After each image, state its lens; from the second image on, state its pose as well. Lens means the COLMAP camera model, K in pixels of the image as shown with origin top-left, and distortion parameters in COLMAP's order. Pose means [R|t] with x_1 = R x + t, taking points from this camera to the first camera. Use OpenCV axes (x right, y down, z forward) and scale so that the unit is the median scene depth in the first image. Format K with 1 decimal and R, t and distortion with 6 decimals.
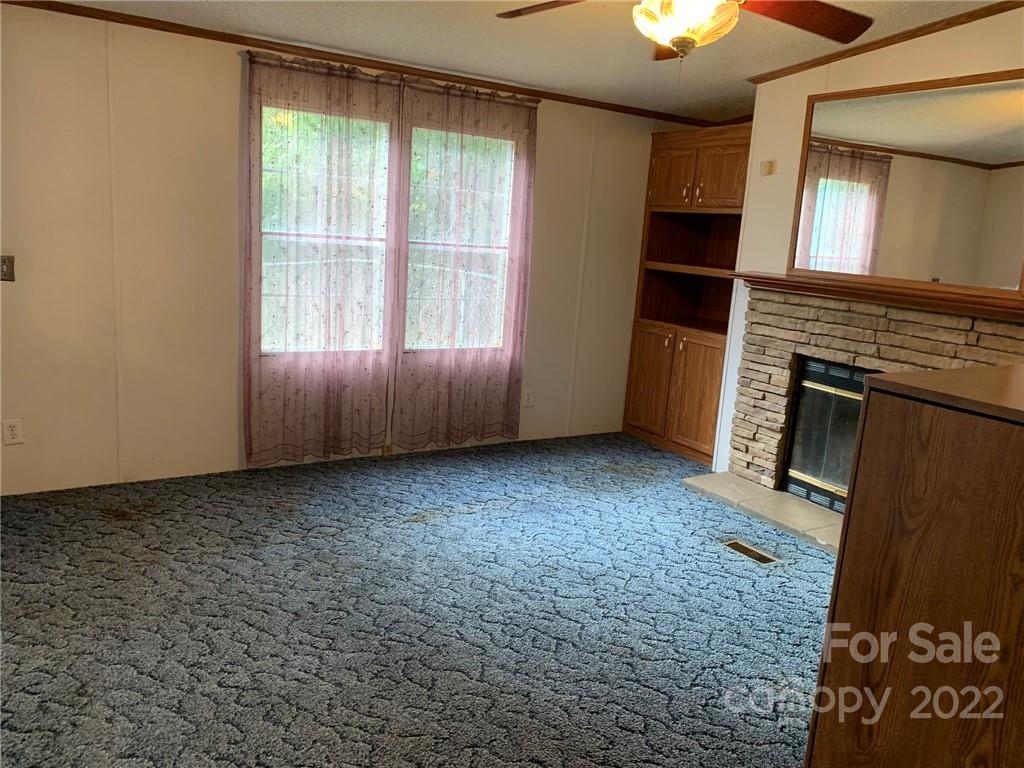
lens RADIAL K [[786.0, 0, 512.2], [0, 786.0, 372.2], [0, 0, 1]] dist [0.034726, -0.036344]
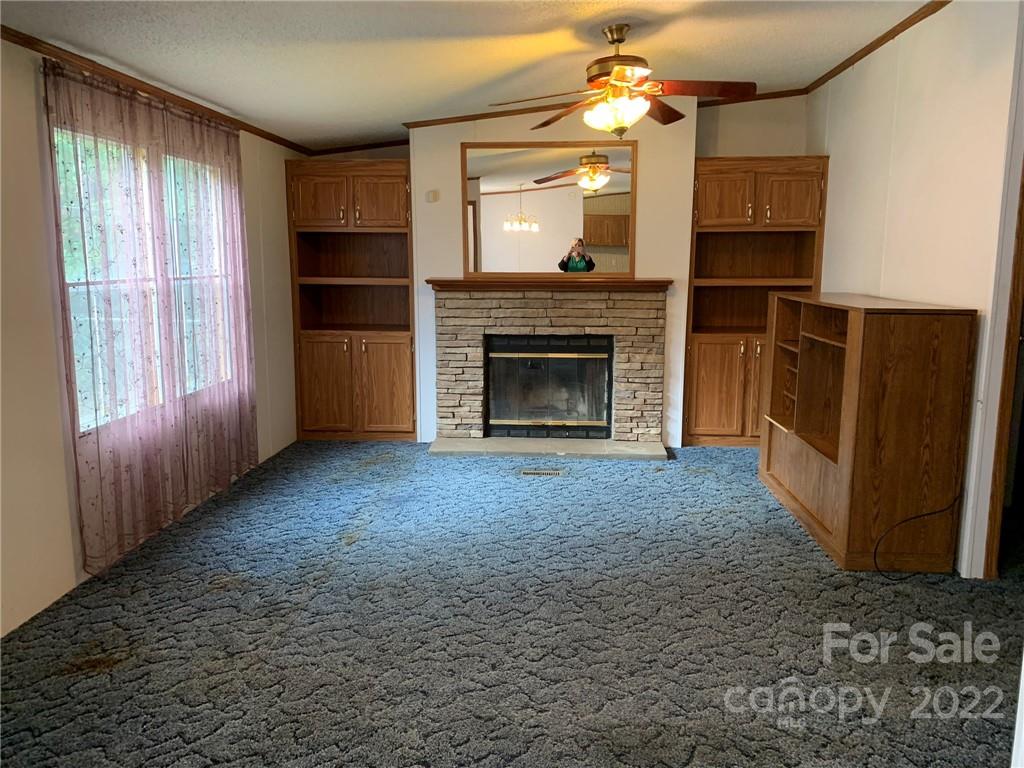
lens RADIAL K [[786.0, 0, 526.0], [0, 786.0, 373.7], [0, 0, 1]] dist [0.034726, -0.036344]
pose [[0.565203, -0.190625, 0.802626, -0.699698], [0.187753, 0.977127, 0.099855, -0.079328], [-0.803302, 0.094257, 0.588065, 0.159554]]
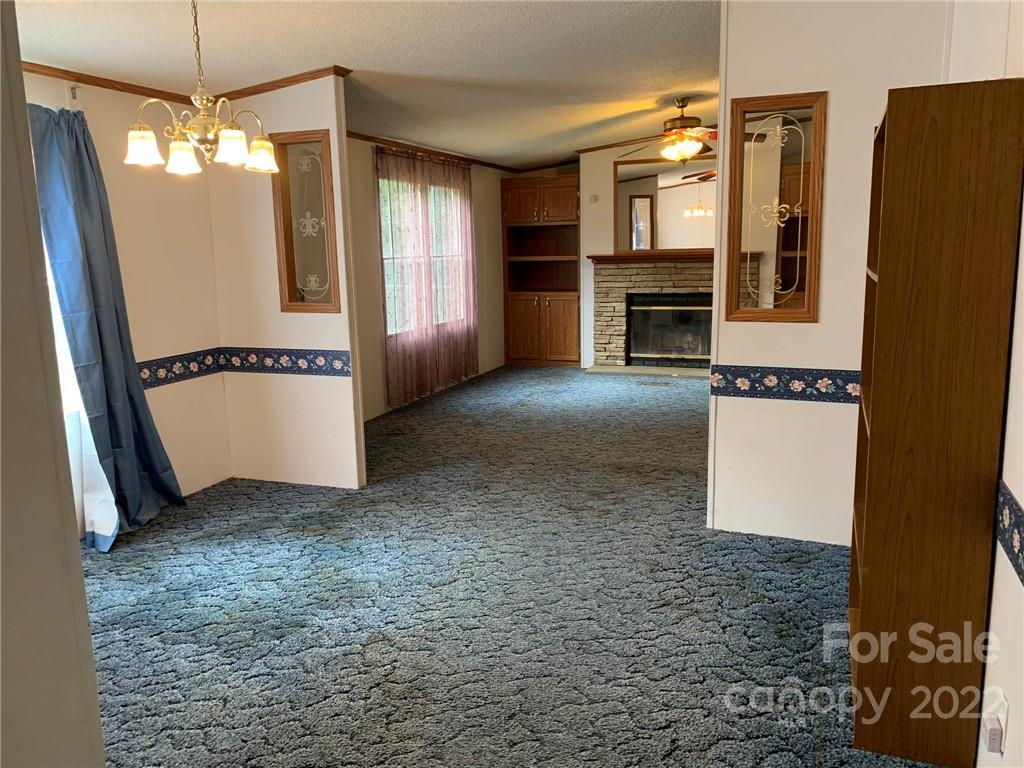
lens RADIAL K [[786.0, 0, 512.0], [0, 786.0, 402.9], [0, 0, 1]] dist [0.034726, -0.036344]
pose [[0.788118, -0.206380, 0.579895, -1.065627], [0.187436, 0.977839, 0.093266, 0.006544], [-0.586292, 0.035189, 0.809335, -0.408188]]
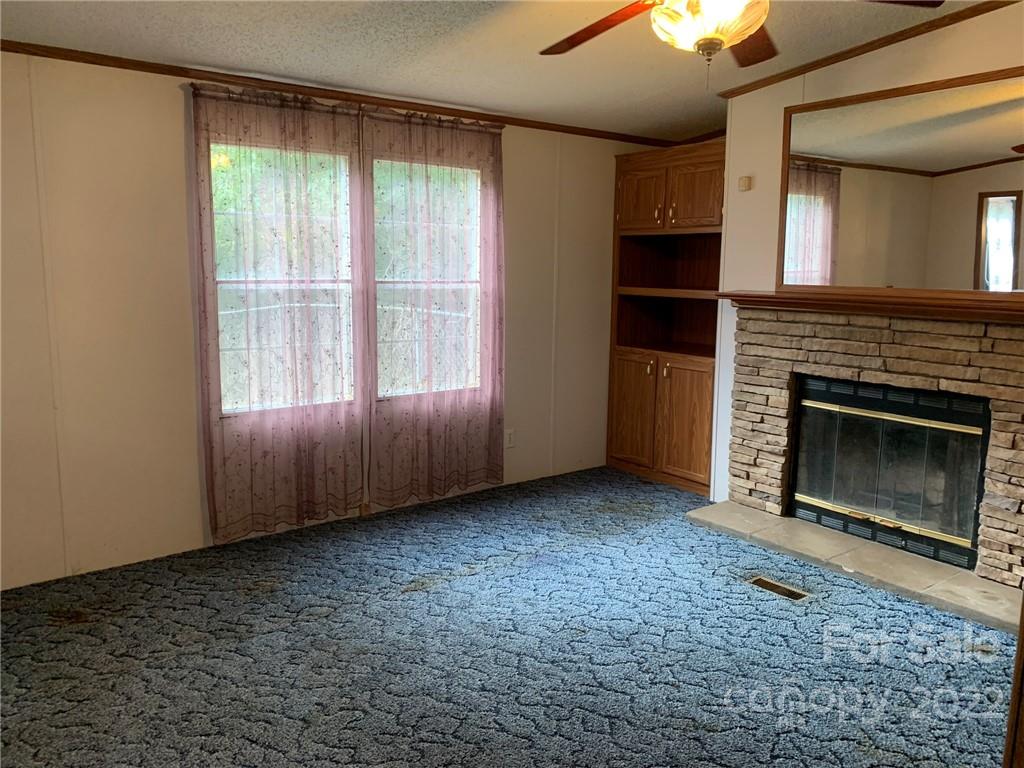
lens RADIAL K [[786.0, 0, 513.5], [0, 786.0, 370.8], [0, 0, 1]] dist [0.034726, -0.036344]
pose [[0.993370, -0.071704, 0.089854, -0.065940], [0.075442, 0.996391, -0.038913, -0.013973], [-0.086740, 0.045434, 0.995194, 0.074235]]
